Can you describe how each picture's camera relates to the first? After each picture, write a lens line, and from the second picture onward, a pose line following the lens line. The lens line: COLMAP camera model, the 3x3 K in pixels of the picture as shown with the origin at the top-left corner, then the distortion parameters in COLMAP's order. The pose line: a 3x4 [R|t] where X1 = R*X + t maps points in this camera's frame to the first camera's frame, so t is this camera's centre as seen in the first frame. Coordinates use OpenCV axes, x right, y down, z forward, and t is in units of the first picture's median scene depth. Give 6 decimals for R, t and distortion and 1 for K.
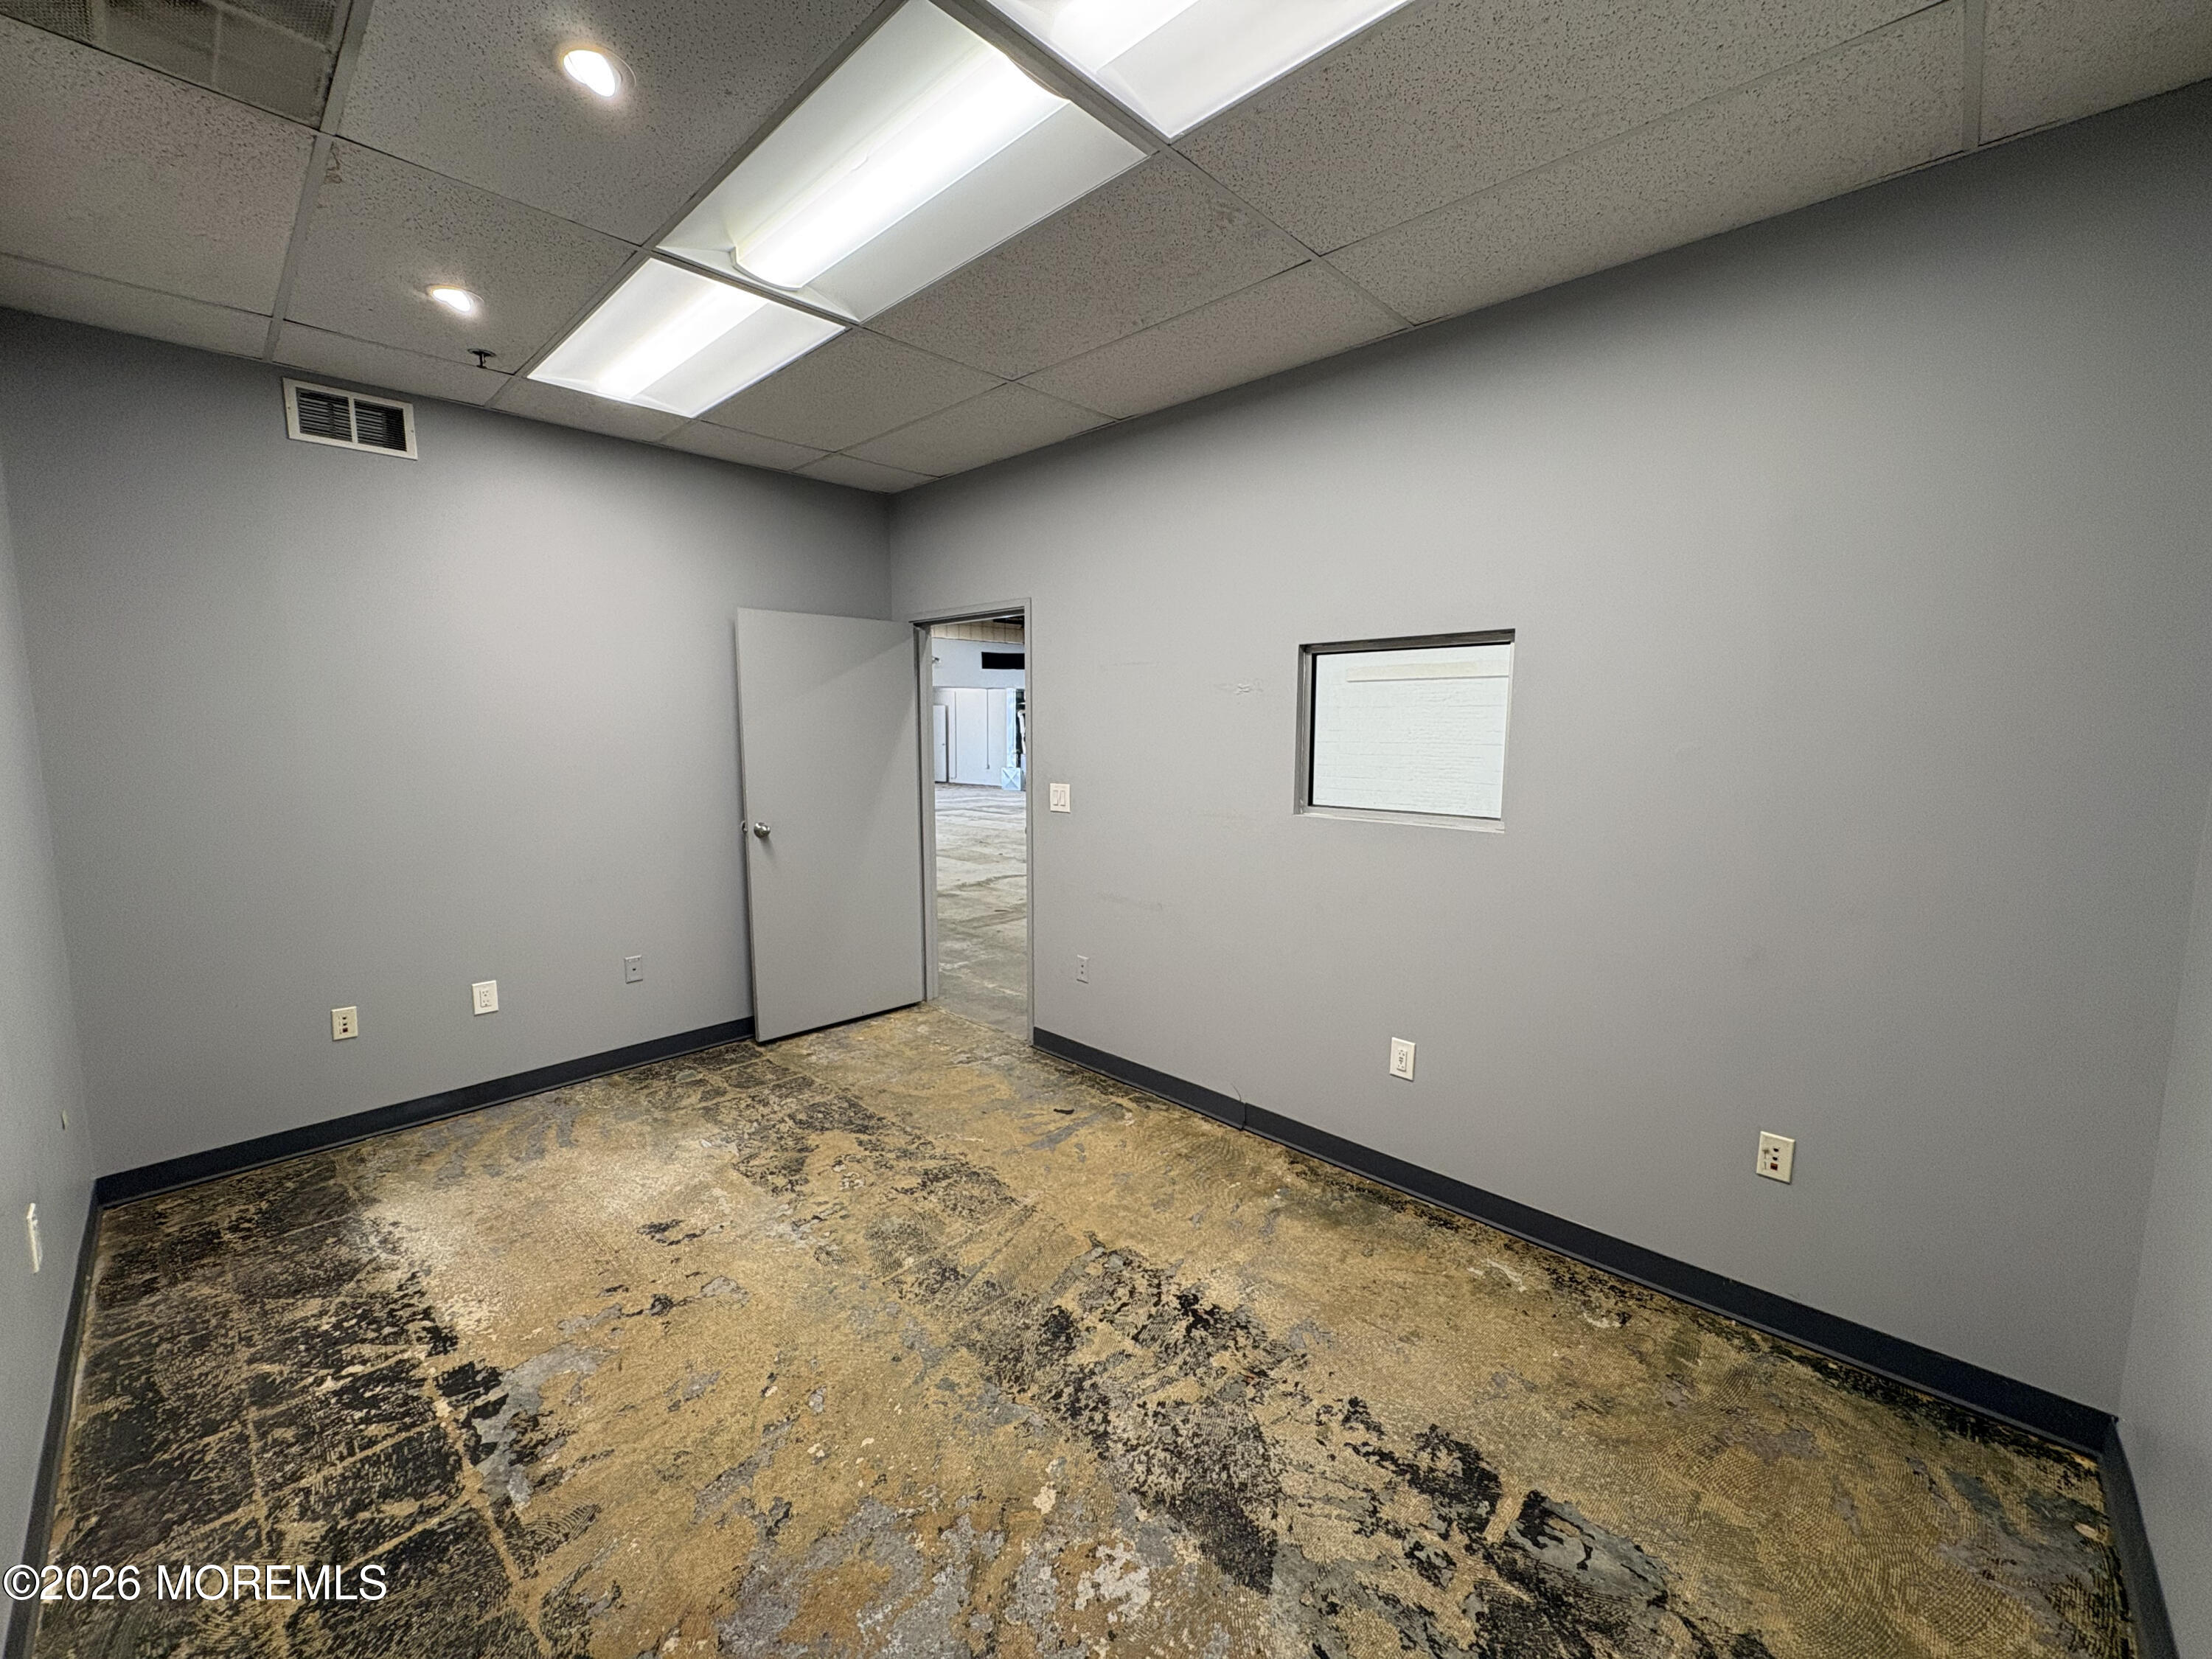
lens RADIAL K [[881.7, 0, 1108.2], [0, 881.7, 828.1], [0, 0, 1]] dist [0.000853, -0.000438]
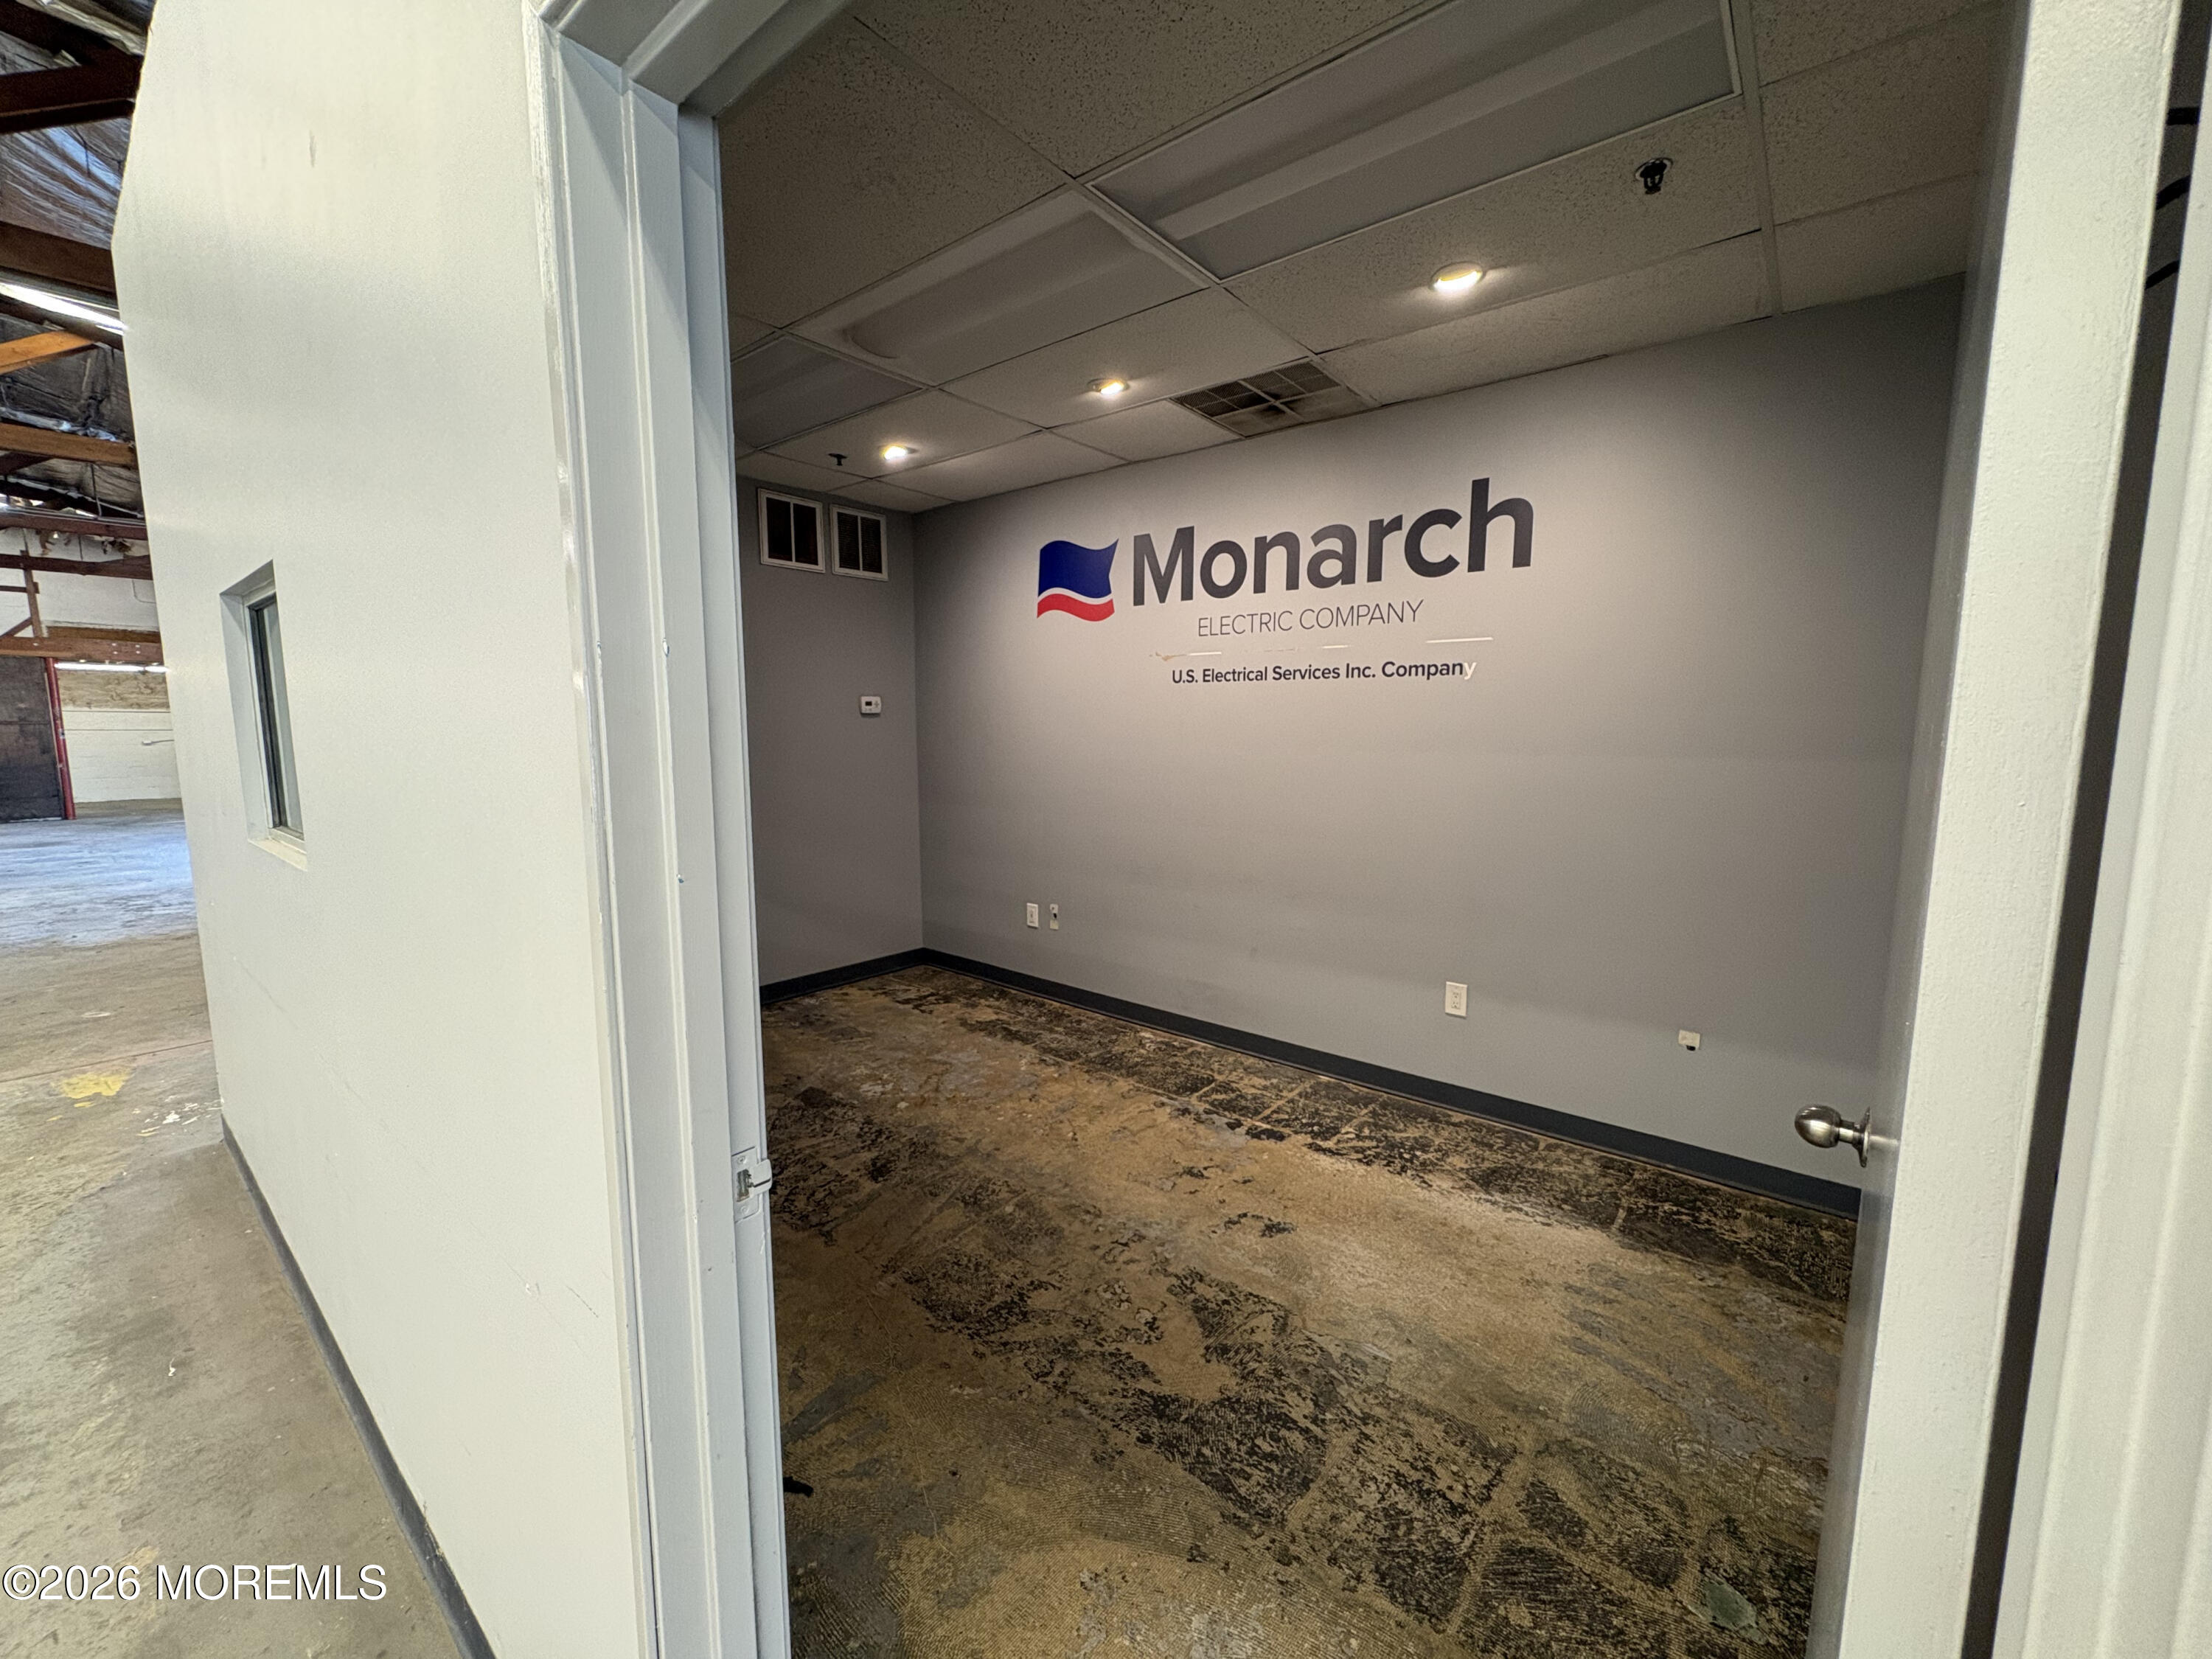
lens RADIAL K [[881.7, 0, 1108.2], [0, 881.7, 828.1], [0, 0, 1]] dist [0.000853, -0.000438]
pose [[-0.996895, 0.003504, -0.078669, -0.255450], [-0.015075, 0.972042, 0.234321, -0.215224], [0.077290, 0.234780, -0.968971, 1.895834]]
